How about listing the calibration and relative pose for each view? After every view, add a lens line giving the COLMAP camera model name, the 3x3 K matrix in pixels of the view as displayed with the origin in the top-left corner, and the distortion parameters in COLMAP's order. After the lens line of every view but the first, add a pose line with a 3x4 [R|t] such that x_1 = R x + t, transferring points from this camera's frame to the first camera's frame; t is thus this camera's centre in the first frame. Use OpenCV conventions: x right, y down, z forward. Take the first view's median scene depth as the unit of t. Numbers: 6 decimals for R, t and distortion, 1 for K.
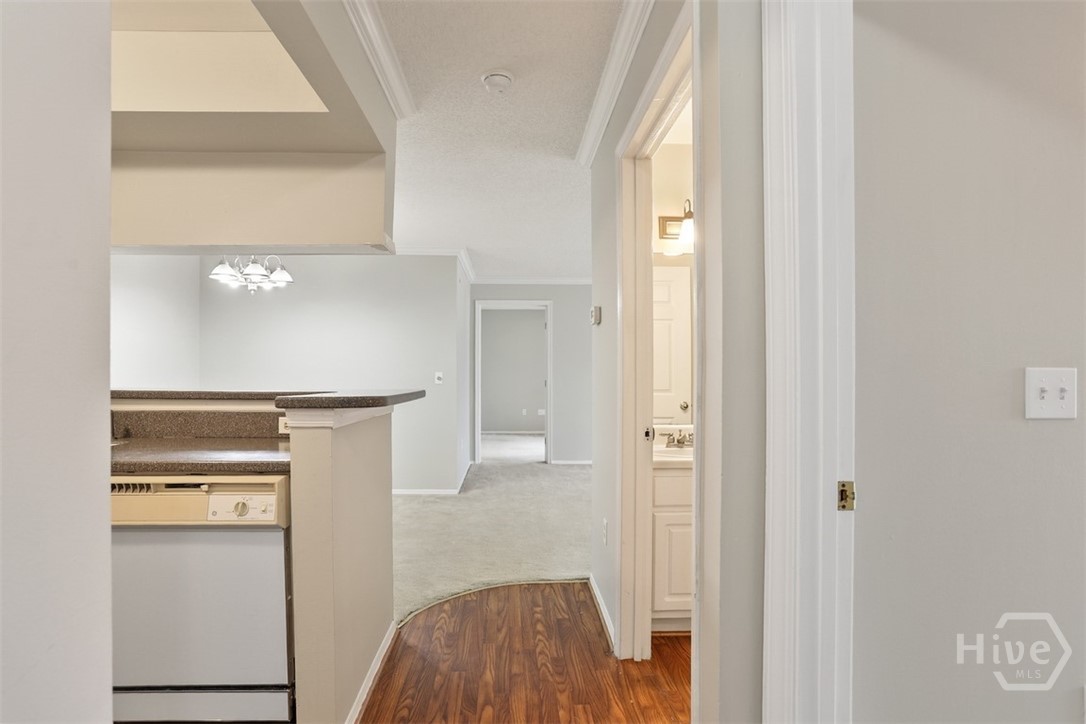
lens RADIAL K [[537.8, 0, 541.0], [0, 537.8, 375.8], [0, 0, 1]] dist [-0.065094, 0.000581]
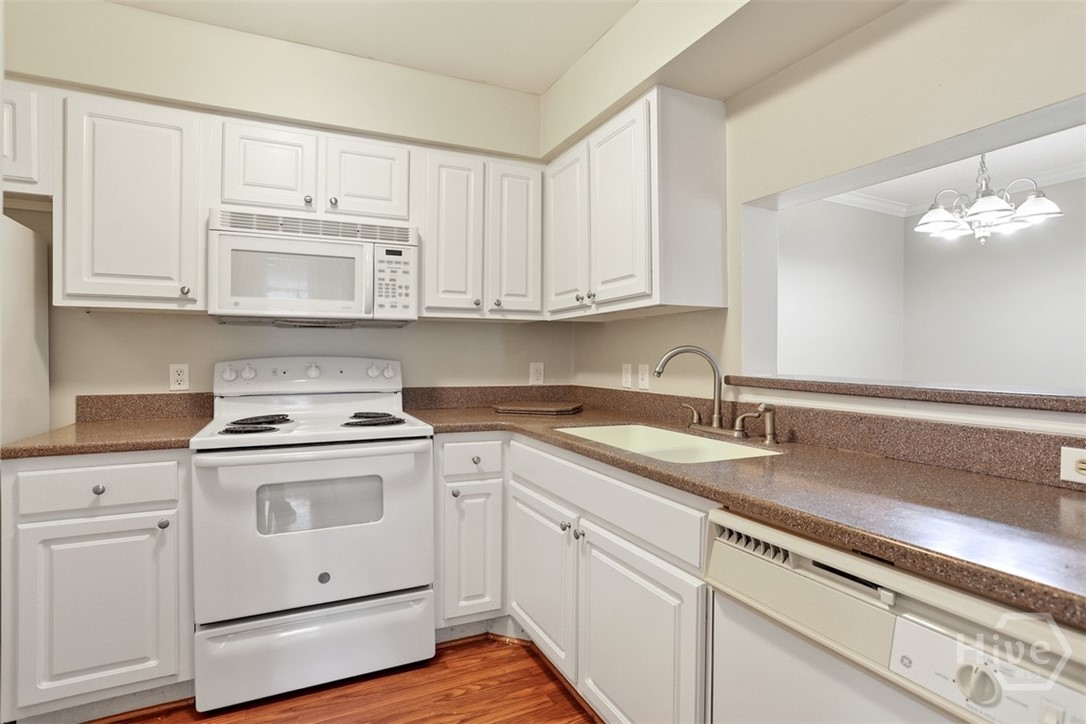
lens RADIAL K [[535.2, 0, 543.0], [0, 535.2, 362.0], [0, 0, 1]] dist [0.004932, 0.001561]
pose [[0.383709, 0.004848, -0.923441, -0.214618], [-0.002388, 0.999988, 0.004257, -0.001181], [0.923451, 0.000572, 0.383716, 0.357529]]
